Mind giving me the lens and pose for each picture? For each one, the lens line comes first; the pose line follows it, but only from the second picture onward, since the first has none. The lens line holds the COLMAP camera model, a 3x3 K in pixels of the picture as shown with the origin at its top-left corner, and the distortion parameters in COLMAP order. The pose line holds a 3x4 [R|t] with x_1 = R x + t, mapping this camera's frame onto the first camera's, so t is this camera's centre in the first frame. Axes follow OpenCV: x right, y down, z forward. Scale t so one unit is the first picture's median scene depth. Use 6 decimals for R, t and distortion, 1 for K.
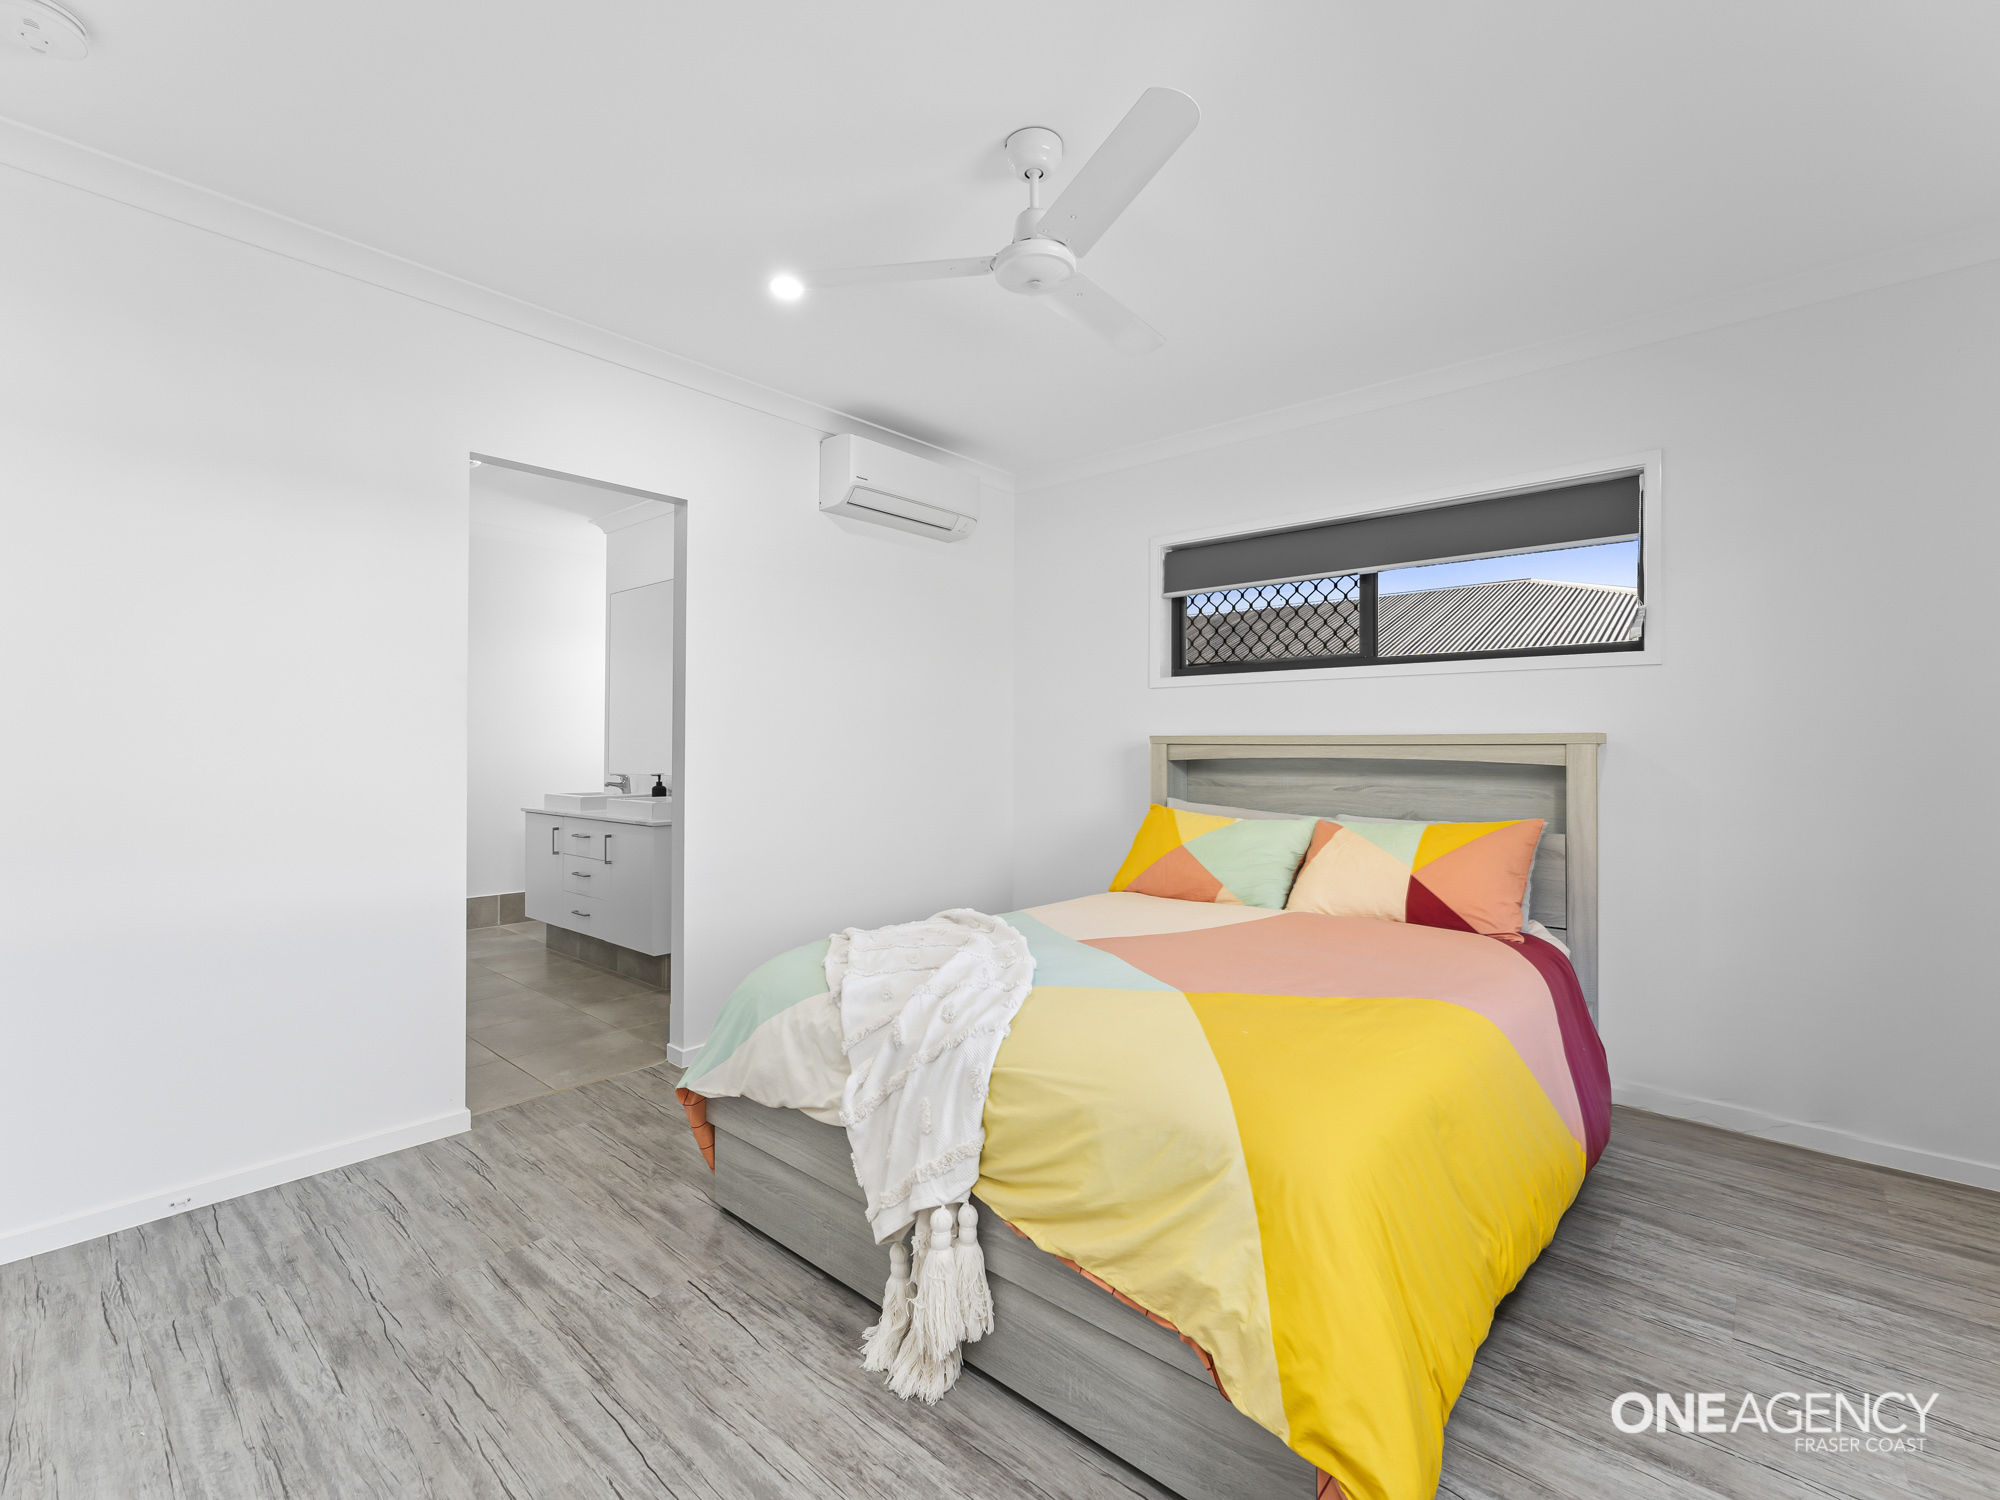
lens RADIAL K [[891.2, 0, 1000.0], [0, 891.2, 750.0], [0, 0, 1]] dist [-0.002008, -0.000288]
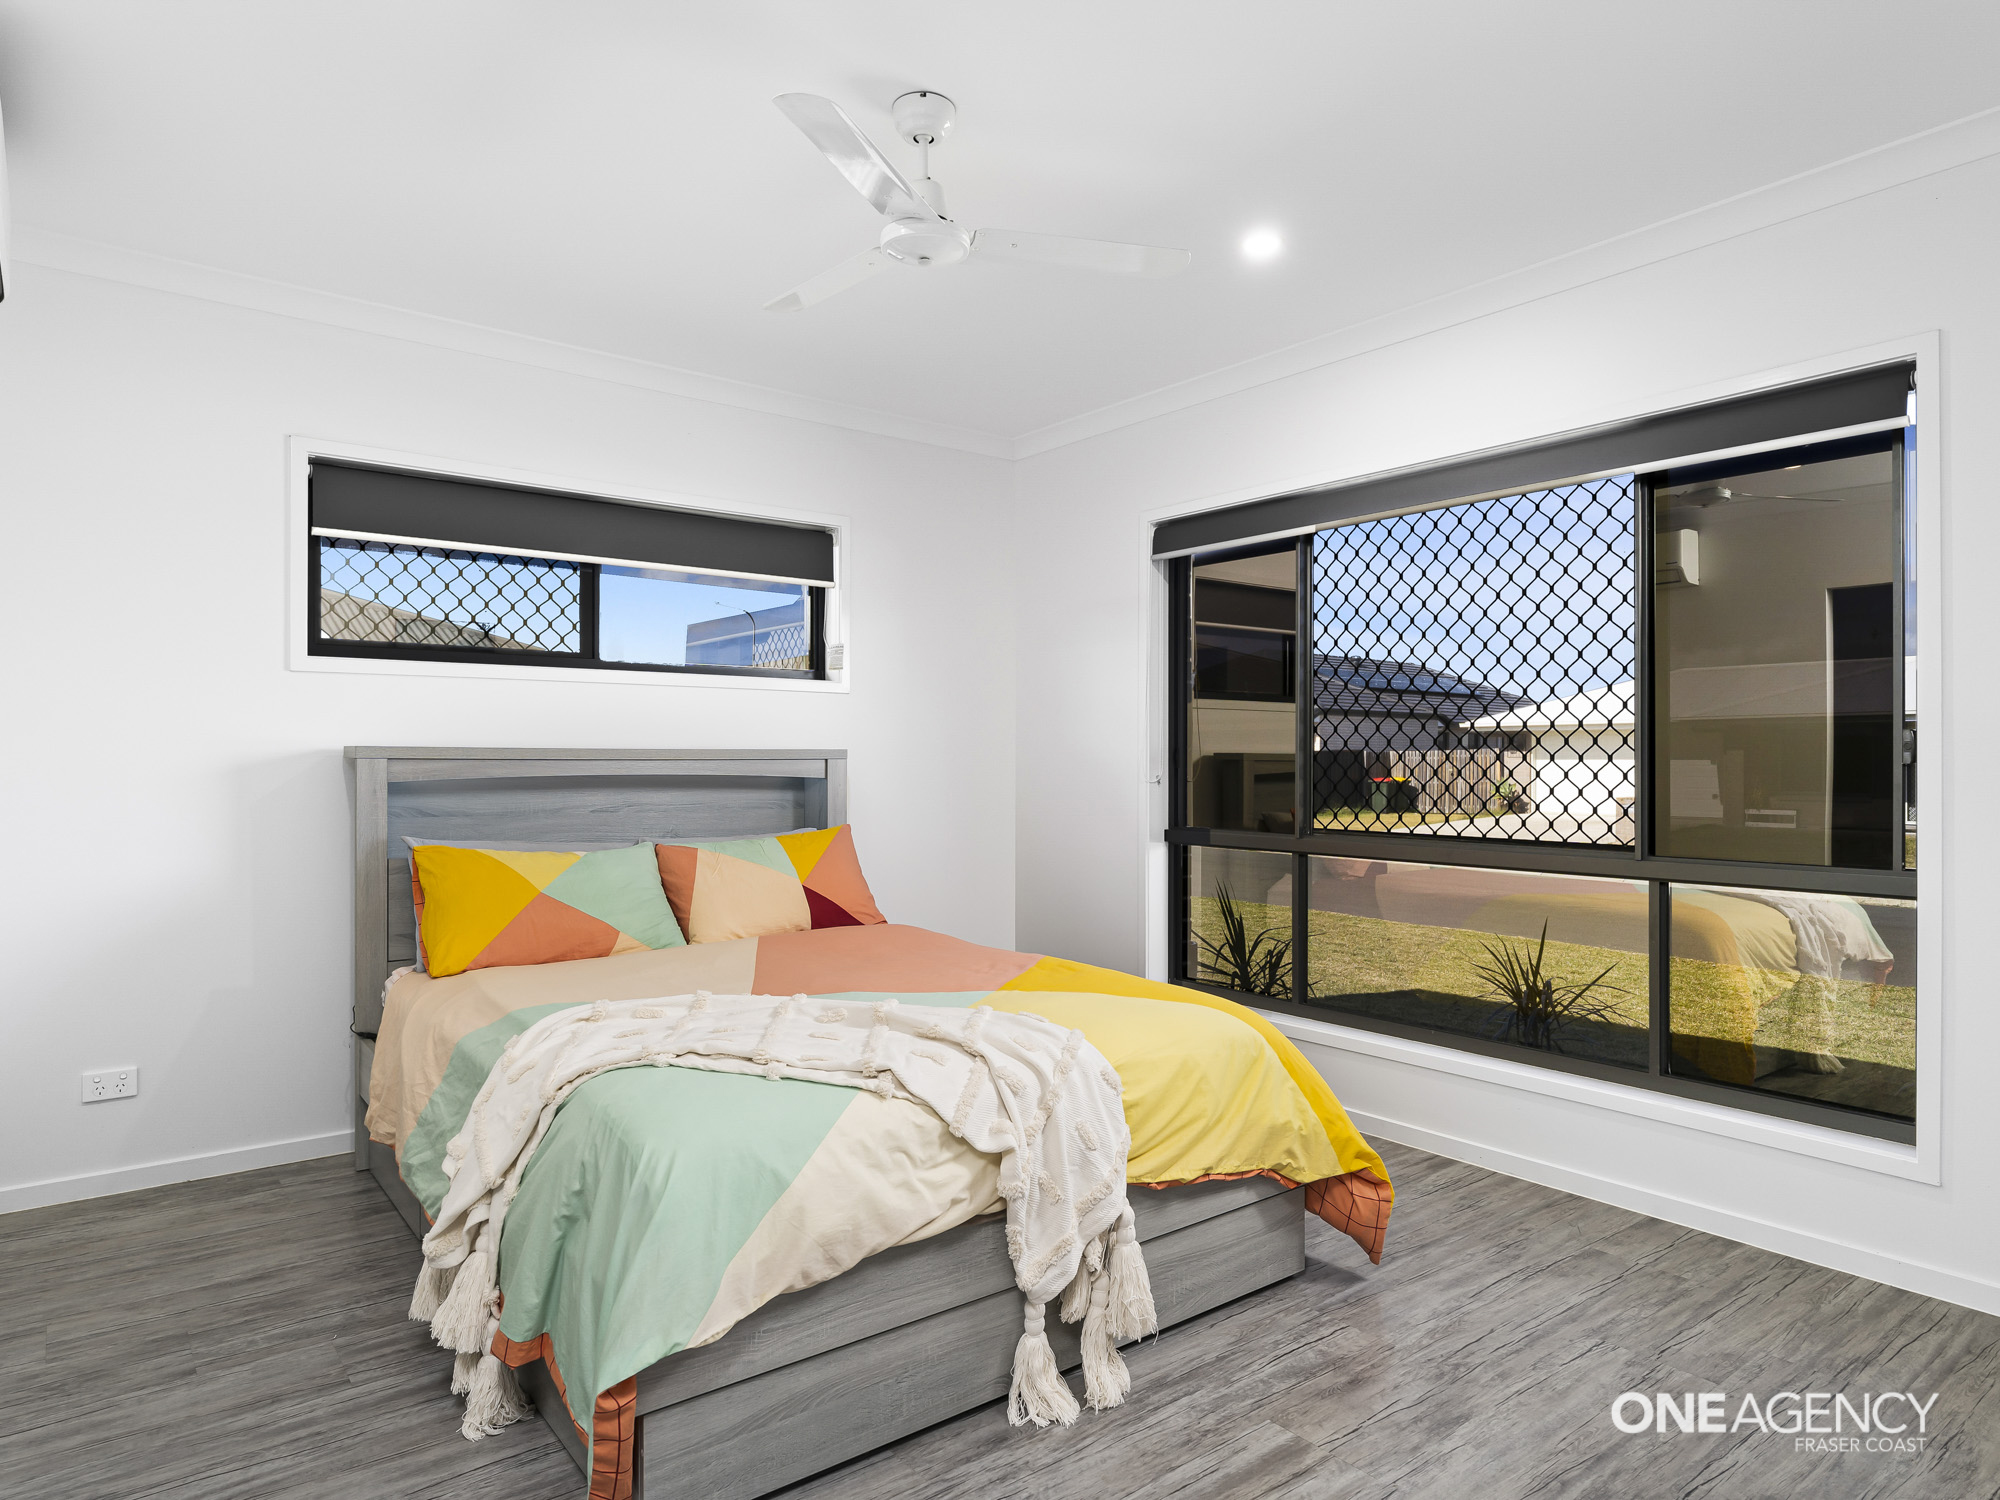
lens RADIAL K [[1197.5, 0, 1000.0], [0, 1197.5, 750.0], [0, 0, 1]] dist [0.001024, 0.000571]
pose [[0.191420, 0.002078, 0.981506, -0.666037], [0.004176, 0.999987, -0.002932, -0.009745], [-0.981499, 0.004660, 0.191409, 0.387814]]
